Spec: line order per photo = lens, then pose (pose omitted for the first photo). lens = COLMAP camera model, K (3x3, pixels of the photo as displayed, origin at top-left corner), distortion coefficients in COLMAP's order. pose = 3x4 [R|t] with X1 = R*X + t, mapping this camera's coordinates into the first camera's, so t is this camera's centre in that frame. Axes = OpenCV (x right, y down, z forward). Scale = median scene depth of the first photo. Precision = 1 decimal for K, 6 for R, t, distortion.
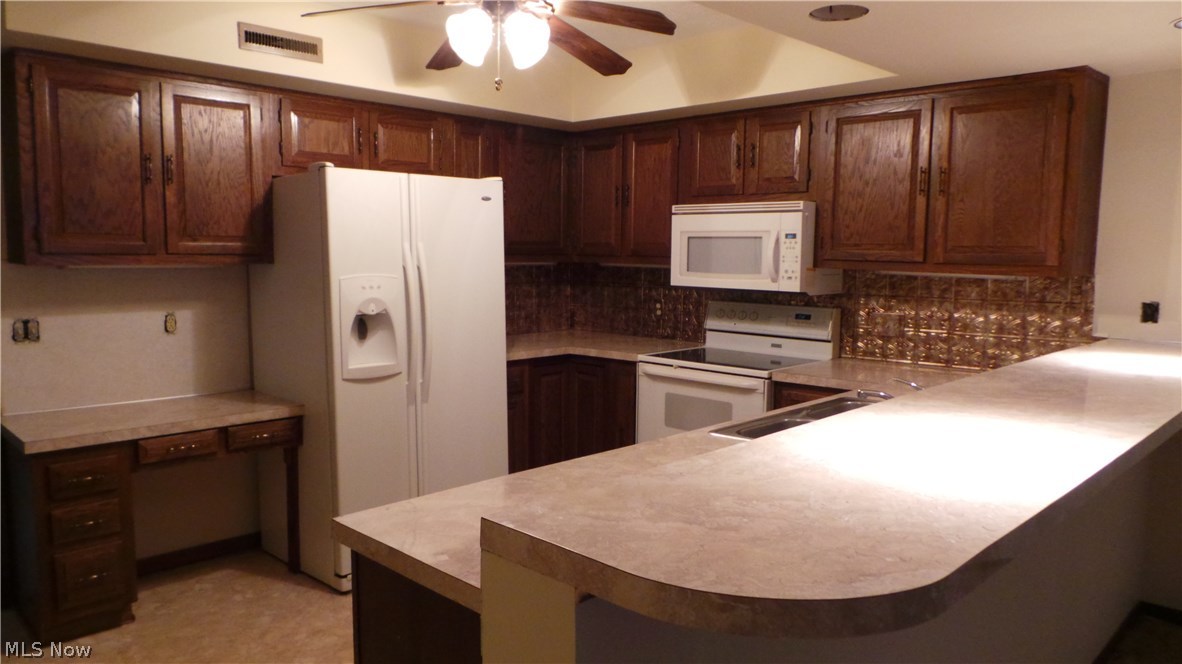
lens RADIAL K [[825.1, 0, 591.4], [0, 825.1, 335.9], [0, 0, 1]] dist [0.007796, -0.003903]
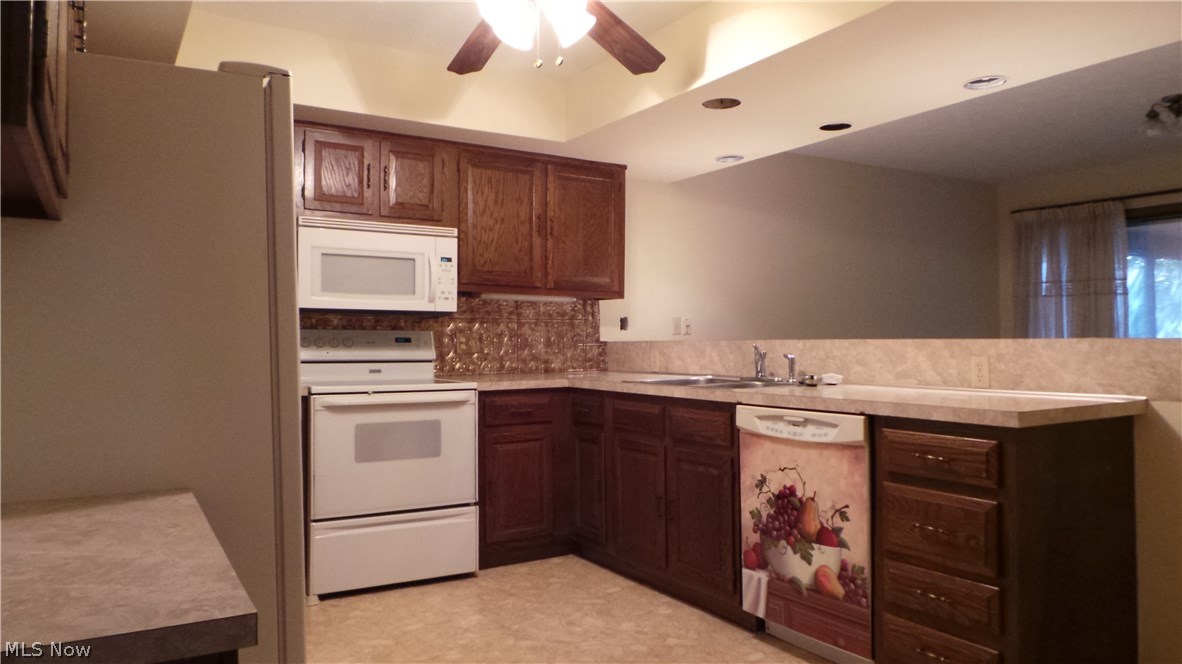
lens RADIAL K [[825.1, 0, 592.8], [0, 825.1, 329.0], [0, 0, 1]] dist [0.007796, -0.003903]
pose [[0.243385, 0.007618, 0.969900, -0.753052], [0.104065, 0.993992, -0.033921, 0.024990], [-0.964331, 0.109188, 0.241130, 0.567562]]
